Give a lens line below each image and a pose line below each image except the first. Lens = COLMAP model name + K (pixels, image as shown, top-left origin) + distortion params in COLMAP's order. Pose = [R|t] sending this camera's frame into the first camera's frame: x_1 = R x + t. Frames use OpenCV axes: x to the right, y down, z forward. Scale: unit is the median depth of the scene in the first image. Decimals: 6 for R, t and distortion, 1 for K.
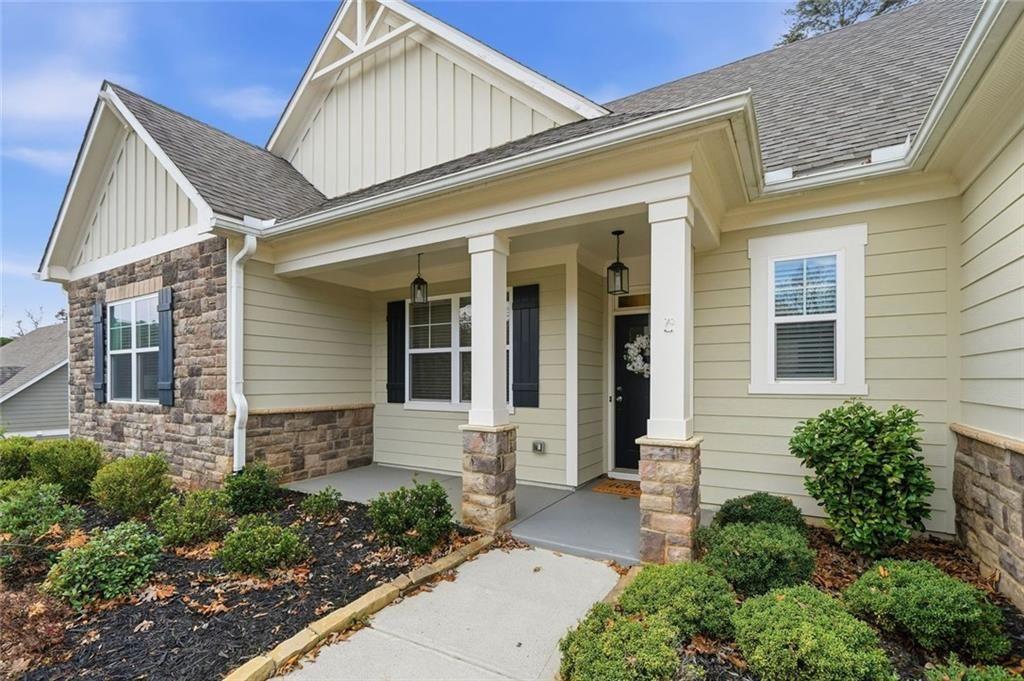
lens RADIAL K [[464.1, 0, 510.2], [0, 464.1, 385.3], [0, 0, 1]] dist [0.000143, 0.000077]
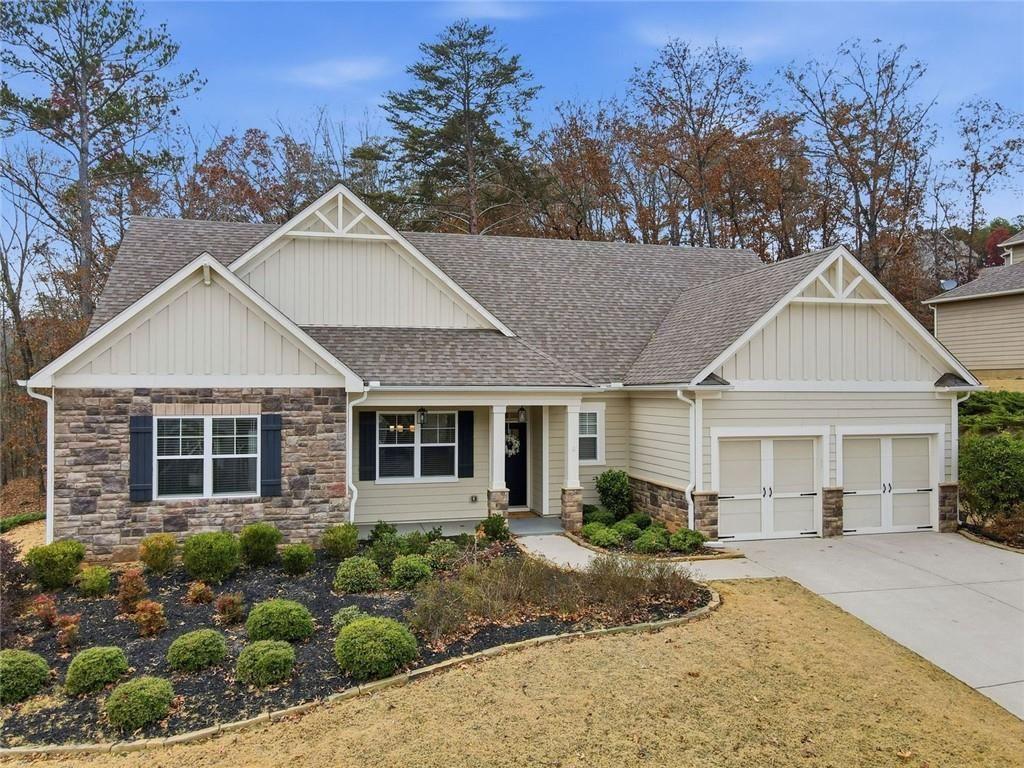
lens RADIAL K [[791.7, 0, 512.0], [0, 791.7, 384.0], [0, 0, 1]] dist [0.006033, 0.005003]
pose [[0.693708, 0.005472, 0.720235, -2.120503], [0.006065, 0.999891, -0.013439, -0.282066], [-0.720230, 0.013691, 0.693600, -1.312643]]
